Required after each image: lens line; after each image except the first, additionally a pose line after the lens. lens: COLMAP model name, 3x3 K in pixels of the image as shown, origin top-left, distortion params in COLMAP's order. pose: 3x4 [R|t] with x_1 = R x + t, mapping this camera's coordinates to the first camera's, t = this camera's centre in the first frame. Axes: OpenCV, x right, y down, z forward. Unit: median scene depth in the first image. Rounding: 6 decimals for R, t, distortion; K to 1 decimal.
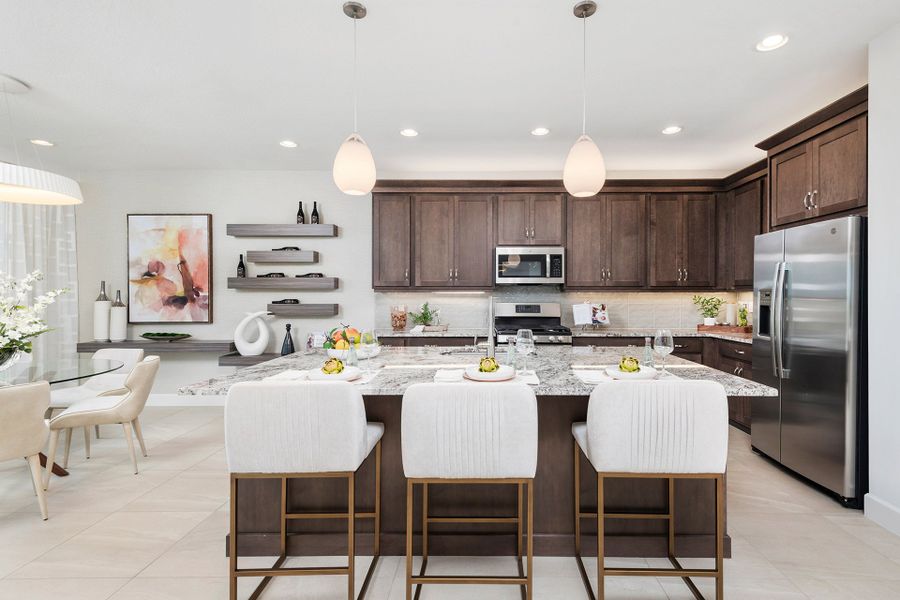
lens RADIAL K [[434.6, 0, 468.0], [0, 434.6, 293.5], [0, 0, 1]] dist [0.006728, 0.000799]
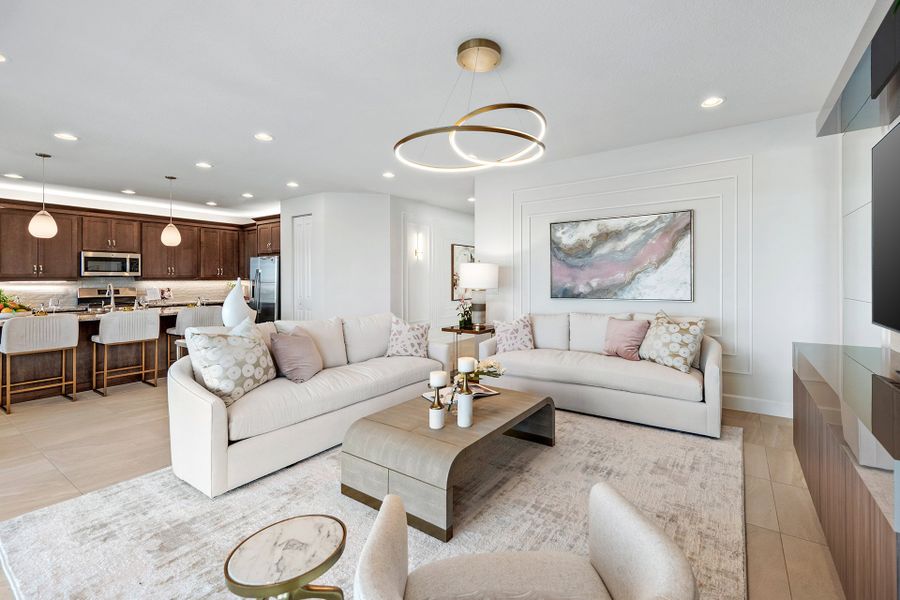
lens RADIAL K [[392.9, 0, 487.0], [0, 392.9, 276.6], [0, 0, 1]] dist [0.004930, 0.001161]
pose [[0.532845, 0.002348, 0.846209, -0.335413], [0.002891, 0.999985, -0.004595, -0.009143], [-0.846208, 0.004895, 0.532831, -0.885095]]
